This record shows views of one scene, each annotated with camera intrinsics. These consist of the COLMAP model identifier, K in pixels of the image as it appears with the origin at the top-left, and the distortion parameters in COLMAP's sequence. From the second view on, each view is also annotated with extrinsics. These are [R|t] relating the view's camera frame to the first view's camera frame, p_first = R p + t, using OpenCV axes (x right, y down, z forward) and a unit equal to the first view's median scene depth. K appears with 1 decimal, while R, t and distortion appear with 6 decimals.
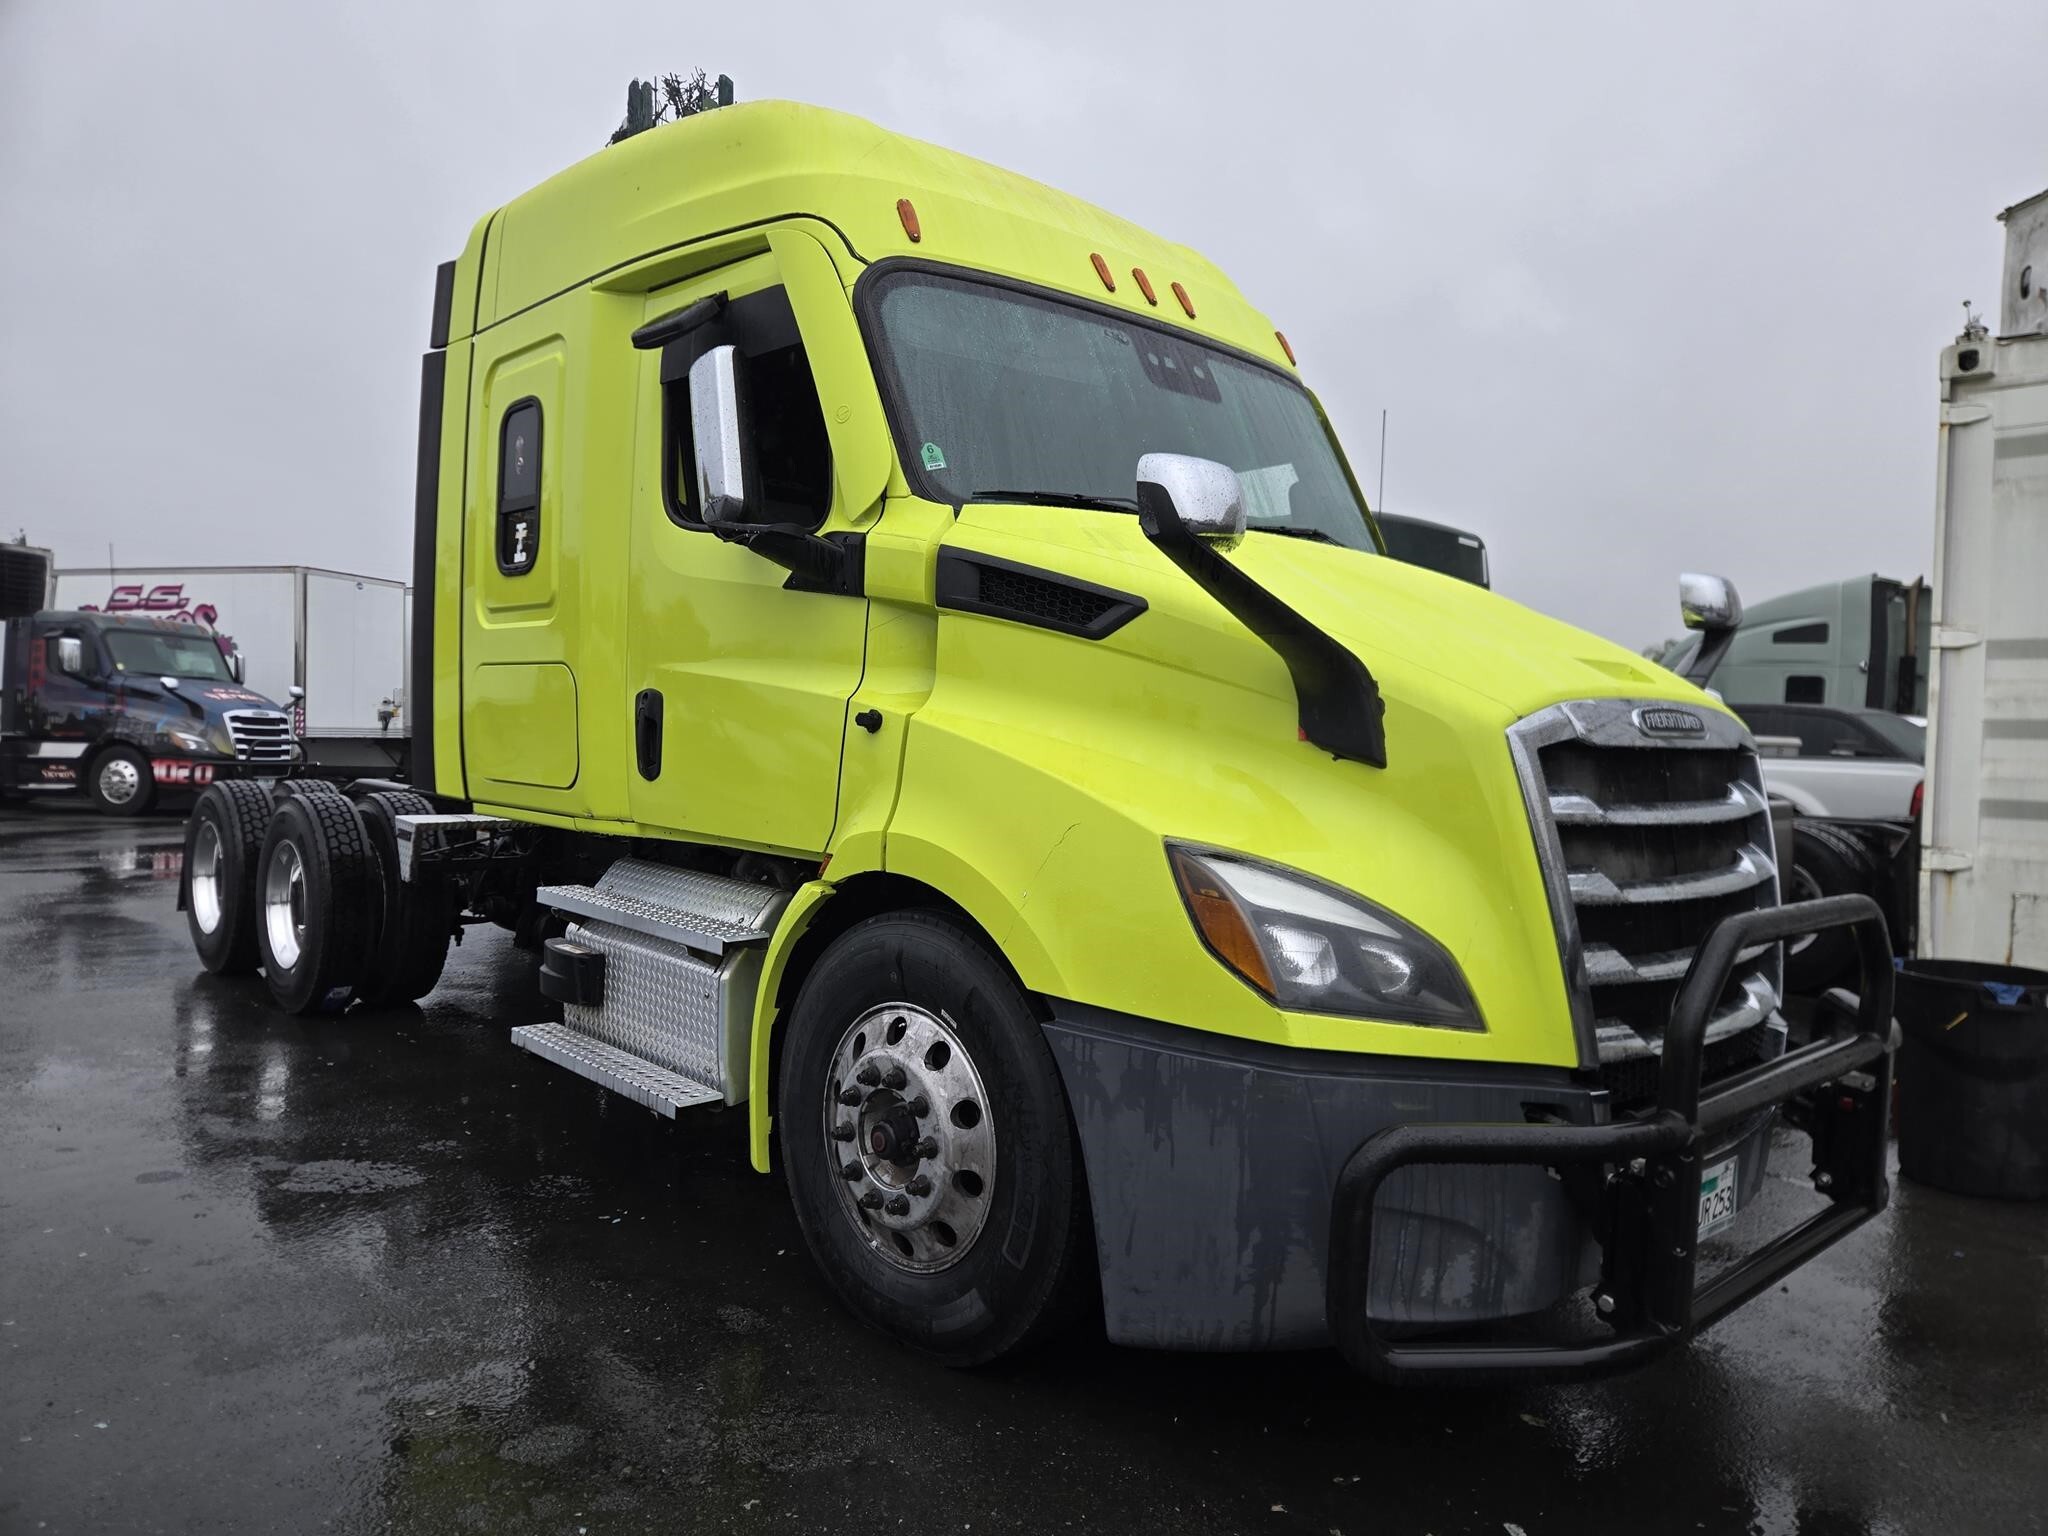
lens RADIAL K [[1375.2, 0, 1000.3], [0, 1375.2, 768.9], [0, 0, 1]] dist [0.071793, -0.049520]
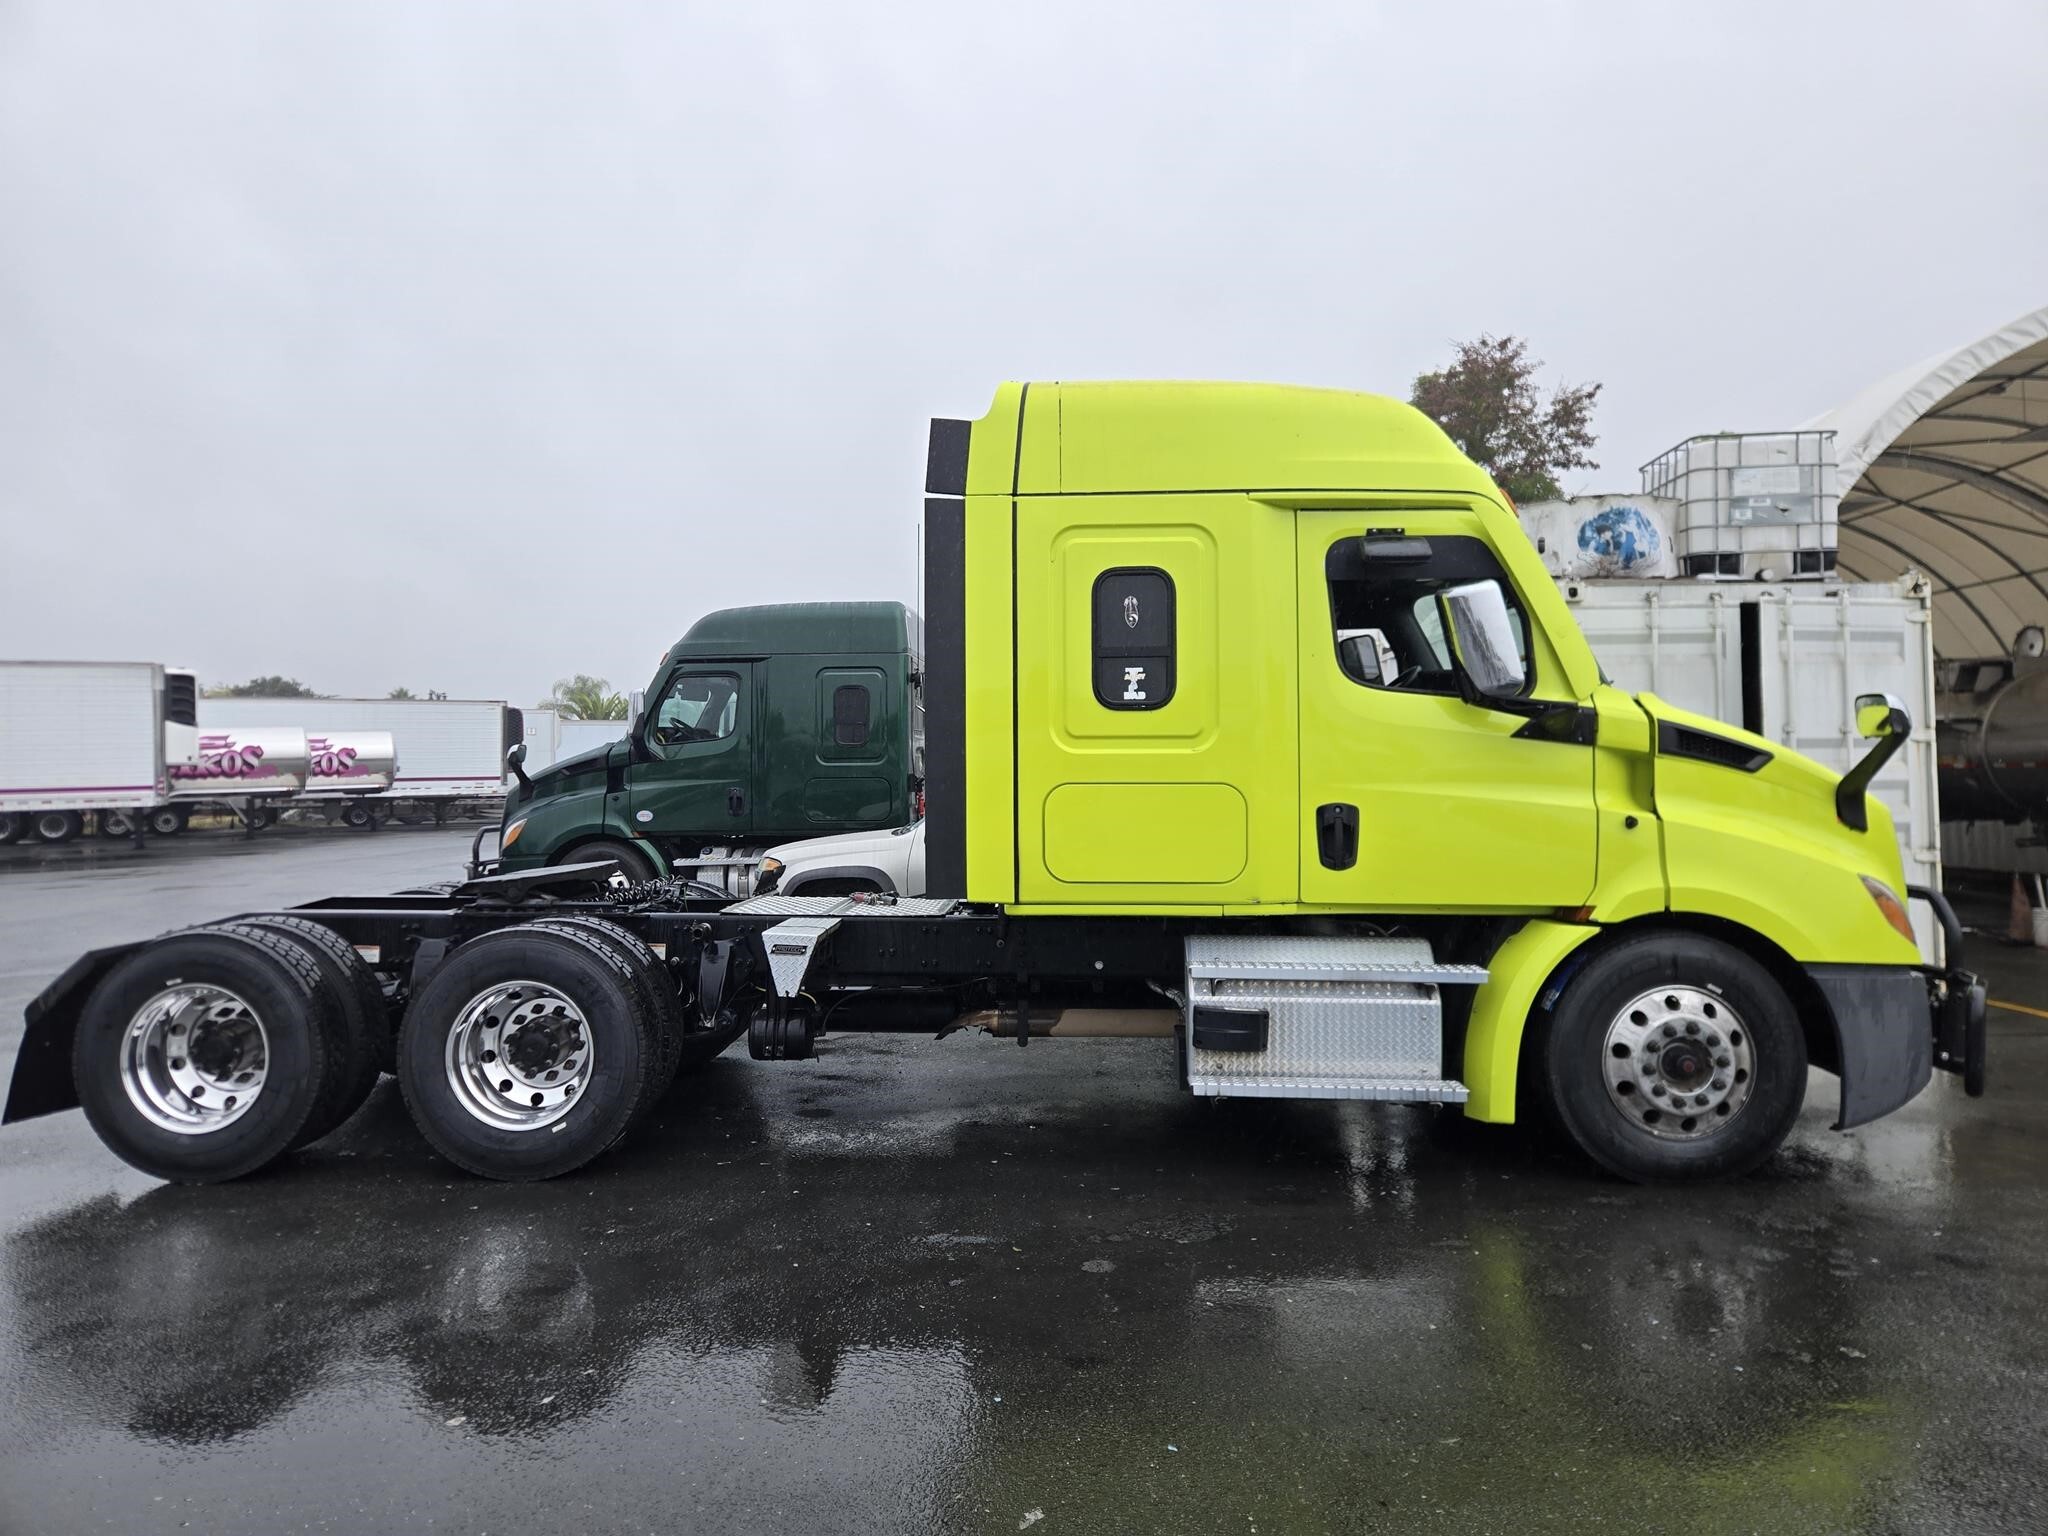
lens RADIAL K [[1397.1, 0, 1020.4], [0, 1397.1, 739.4], [0, 0, 1]] dist [0.077337, -0.072003]
pose [[0.701439, -0.018123, 0.712499, -1.852697], [0.046314, 0.998723, -0.020192, -0.136384], [-0.711223, 0.047162, 0.701382, 0.317399]]
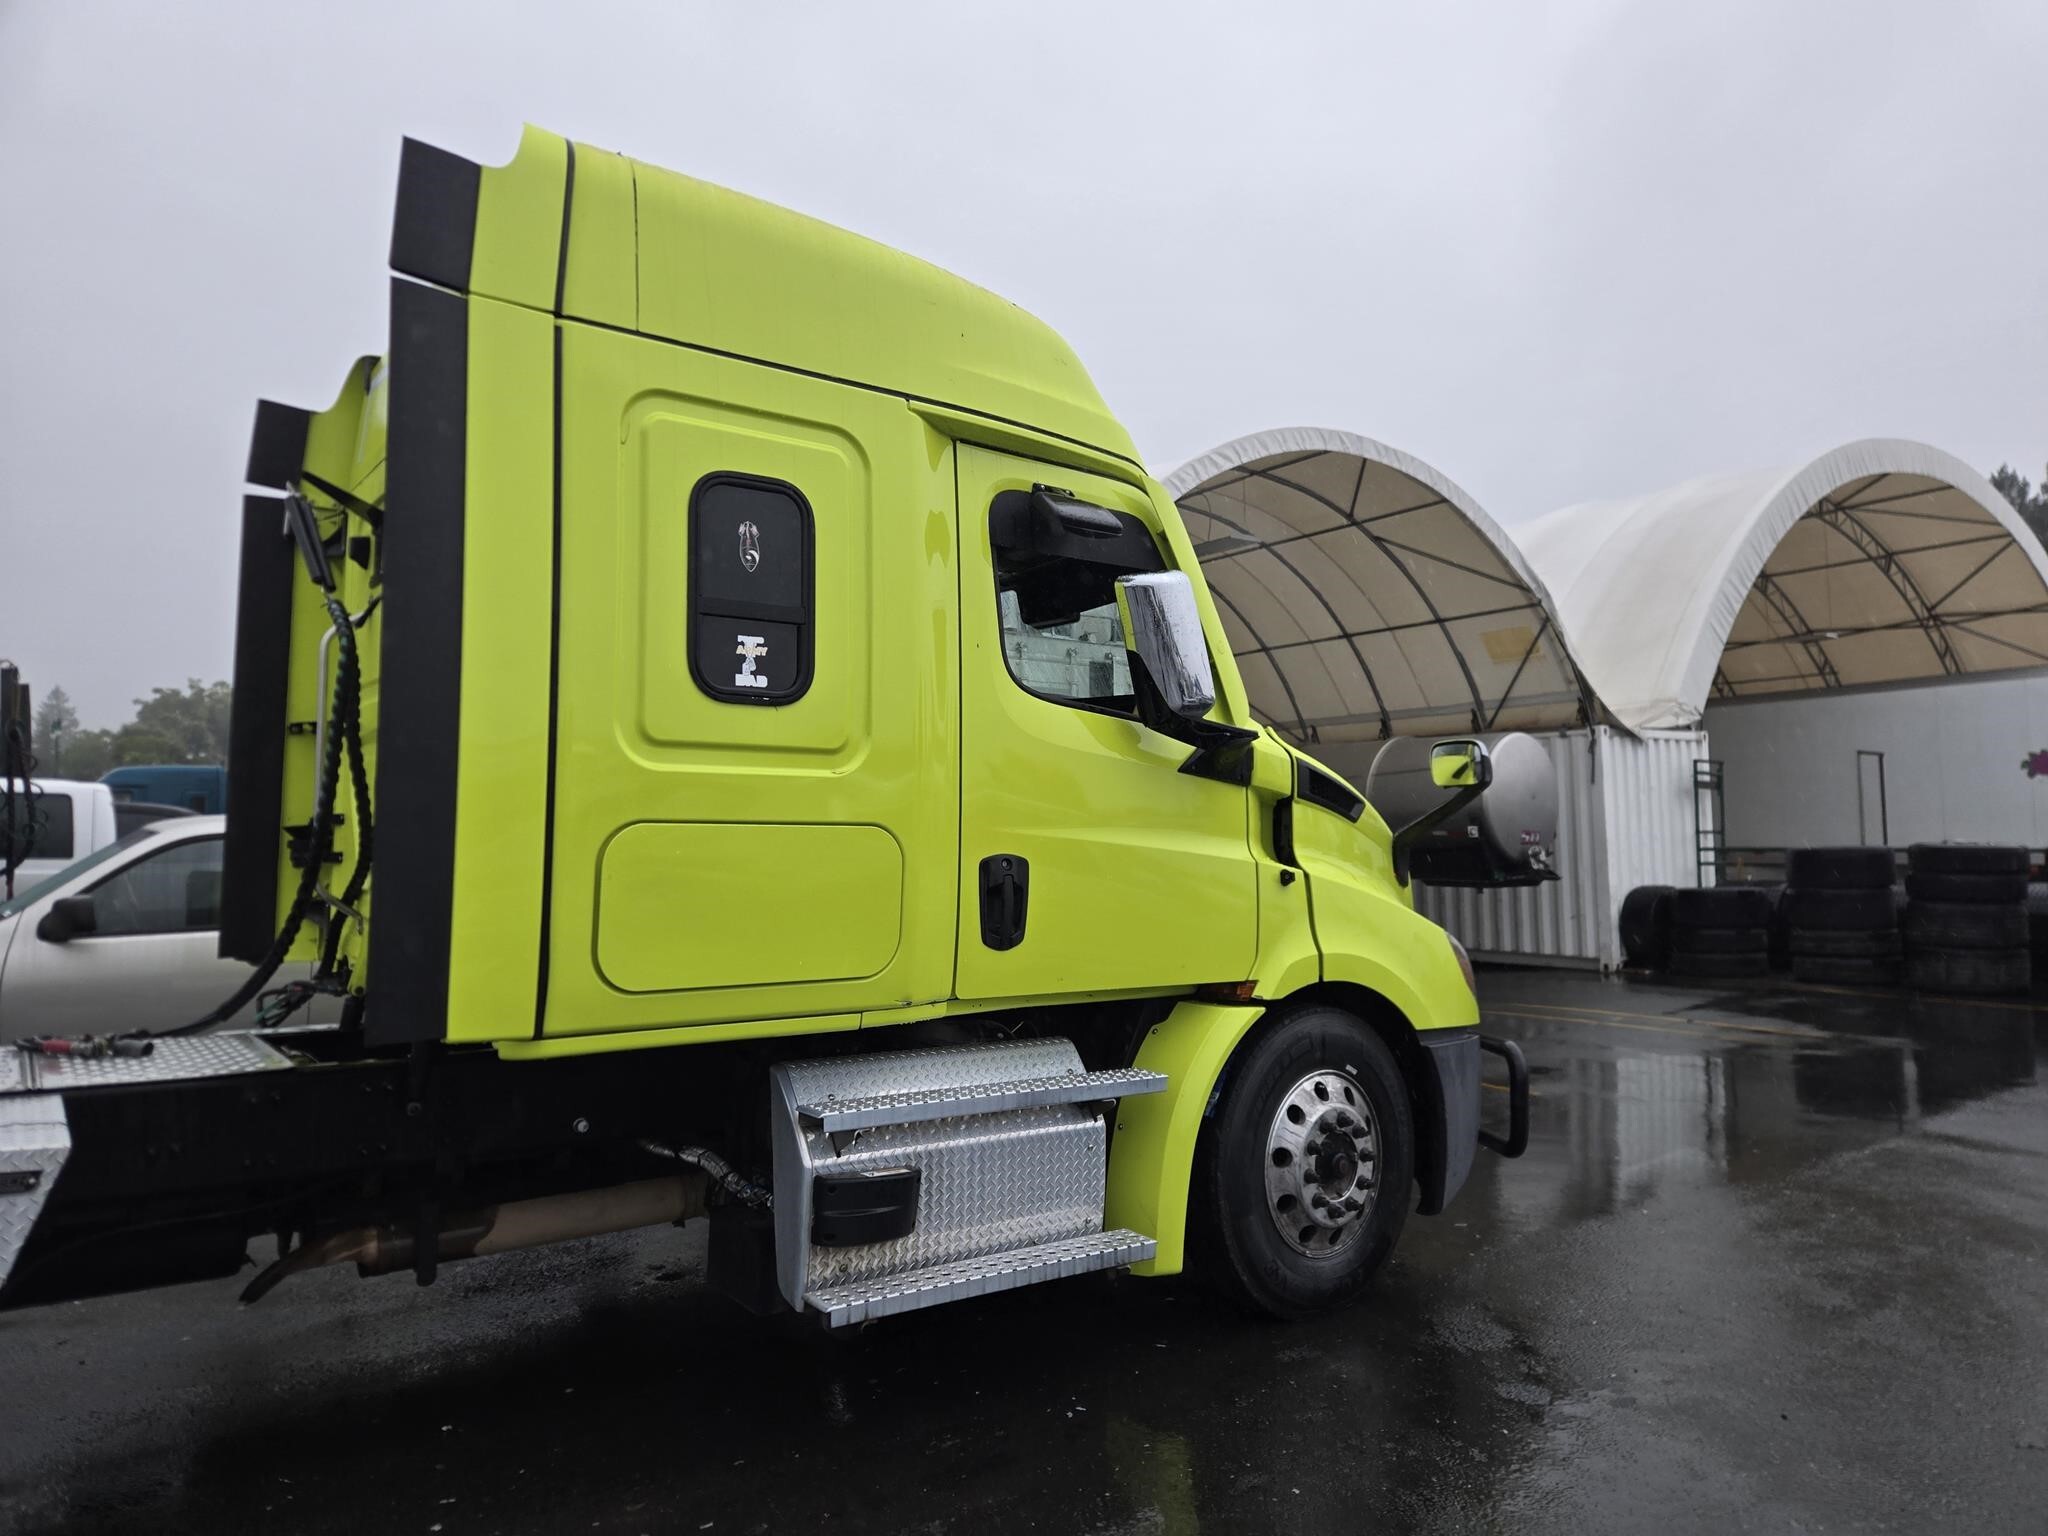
lens RADIAL K [[1361.0, 0, 1021.2], [0, 1361.0, 728.7], [0, 0, 1]] dist [0.075397, -0.063938]
pose [[0.107758, 0.049258, 0.992956, -1.531596], [0.025770, 0.998298, -0.052320, -0.121756], [-0.993843, 0.031226, 0.106305, 1.123463]]
